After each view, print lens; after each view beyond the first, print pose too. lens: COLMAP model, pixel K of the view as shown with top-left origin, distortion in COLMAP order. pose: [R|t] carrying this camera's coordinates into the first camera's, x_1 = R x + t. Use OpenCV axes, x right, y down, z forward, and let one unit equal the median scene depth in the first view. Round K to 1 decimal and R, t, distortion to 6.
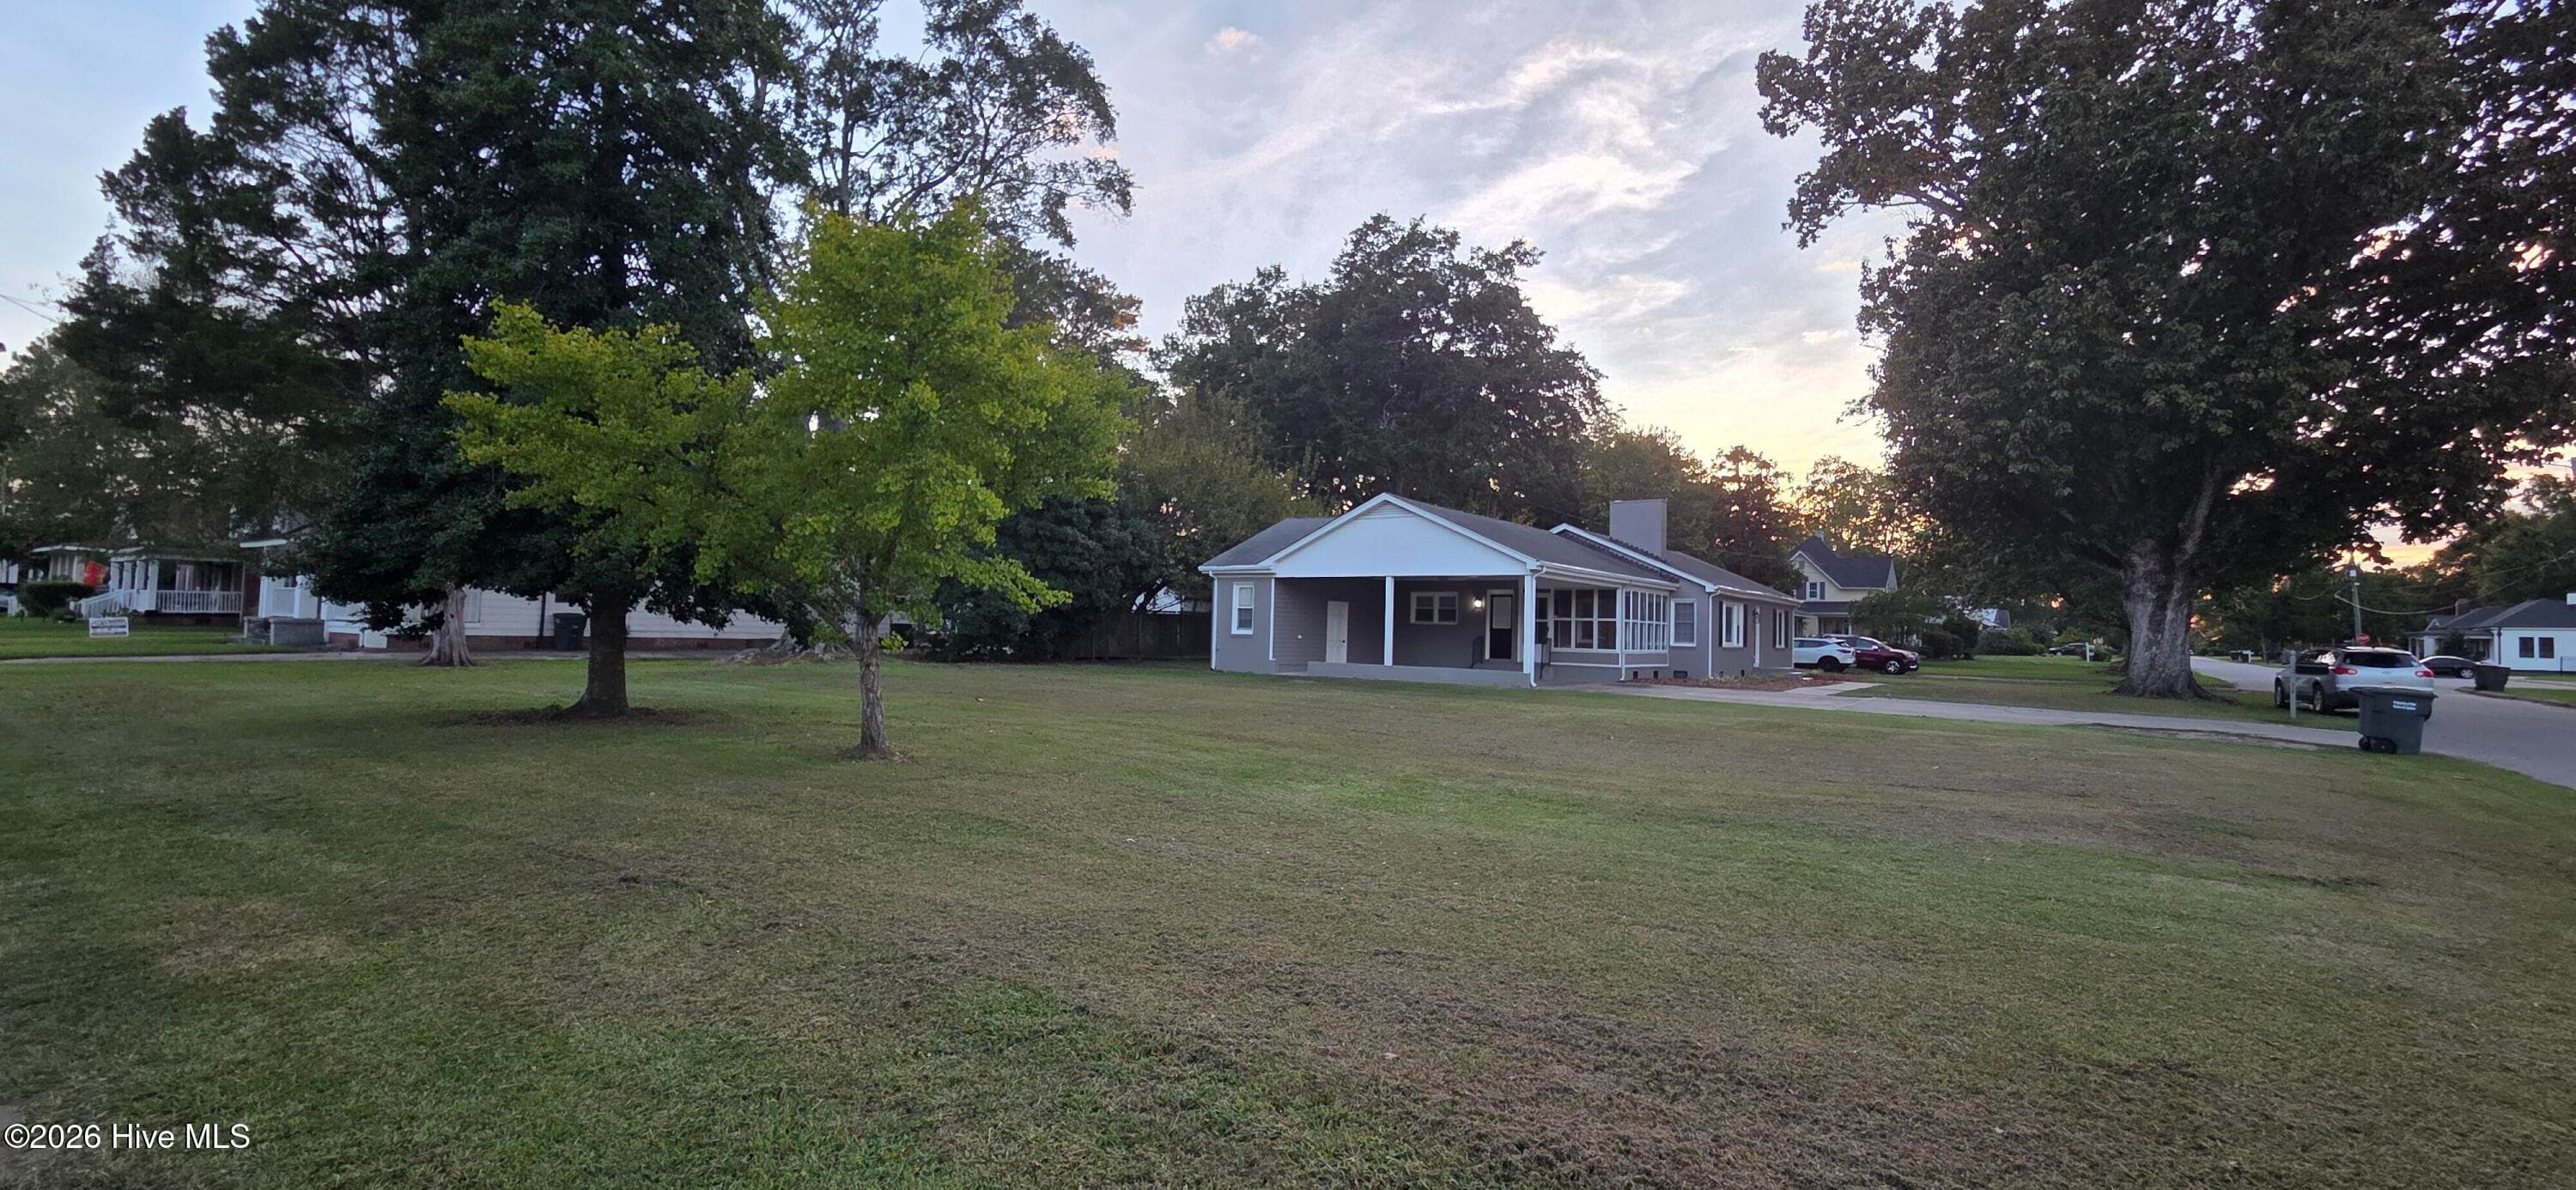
lens RADIAL K [[1073.8, 0, 1281.7], [0, 1073.8, 584.0], [0, 0, 1]] dist [-0.000435, -0.000234]
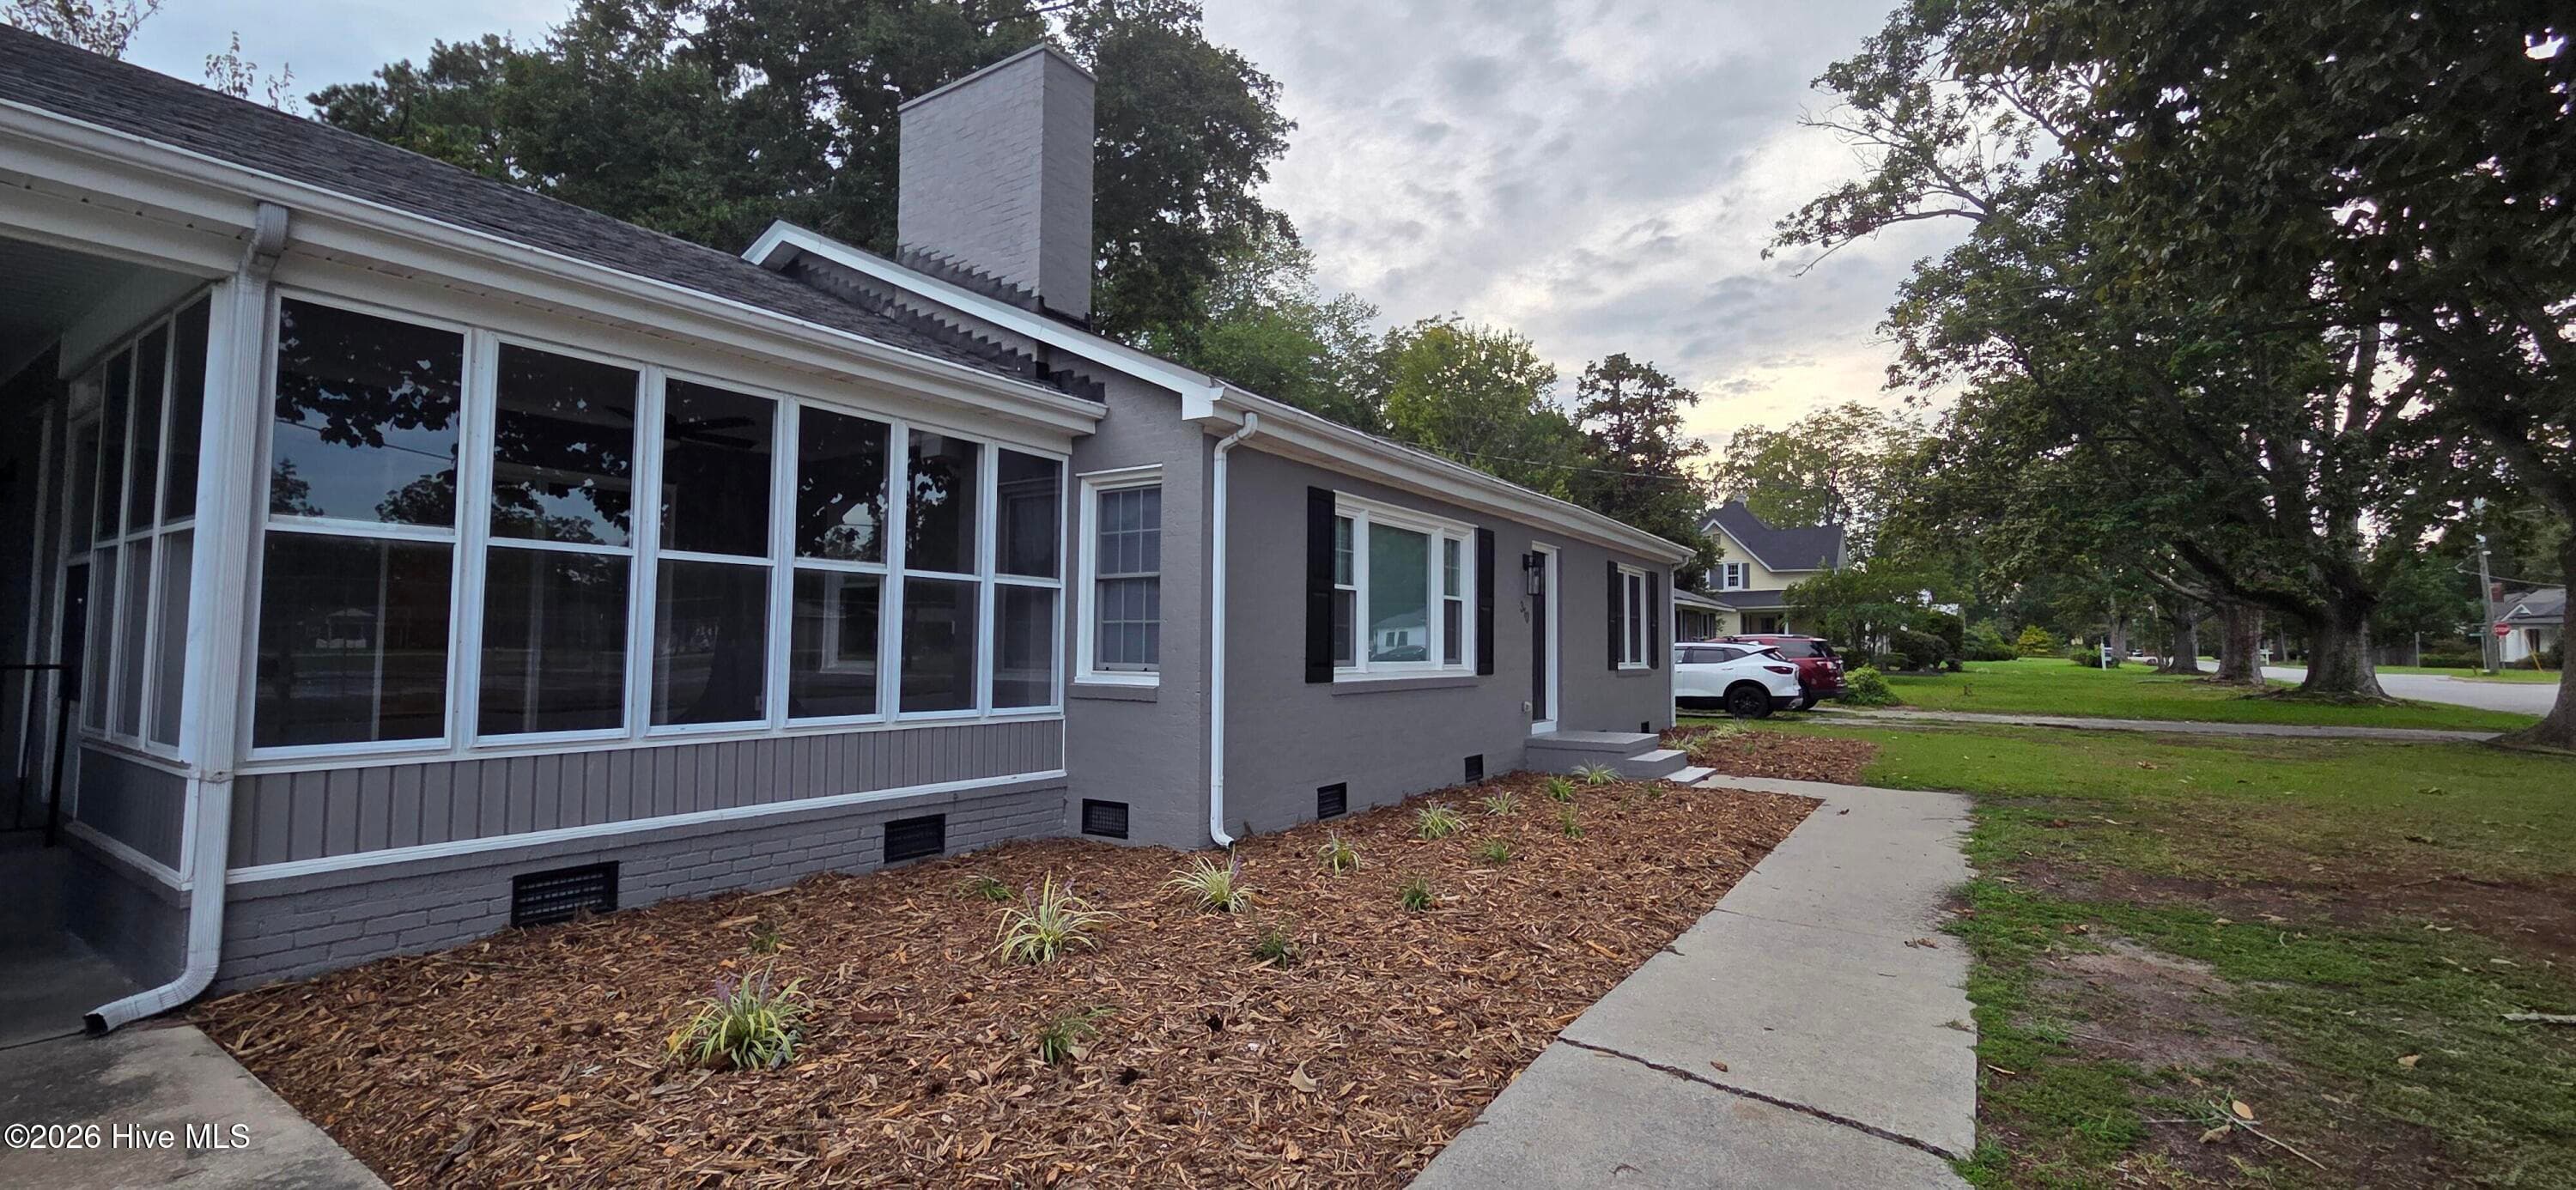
lens RADIAL K [[1073.8, 0, 1281.7], [0, 1073.8, 584.0], [0, 0, 1]] dist [-0.000435, -0.000234]
pose [[0.998199, -0.015392, 0.057977, 0.180508], [0.016240, 0.999768, -0.014183, 0.018599], [-0.057745, 0.015099, 0.998217, 0.357810]]
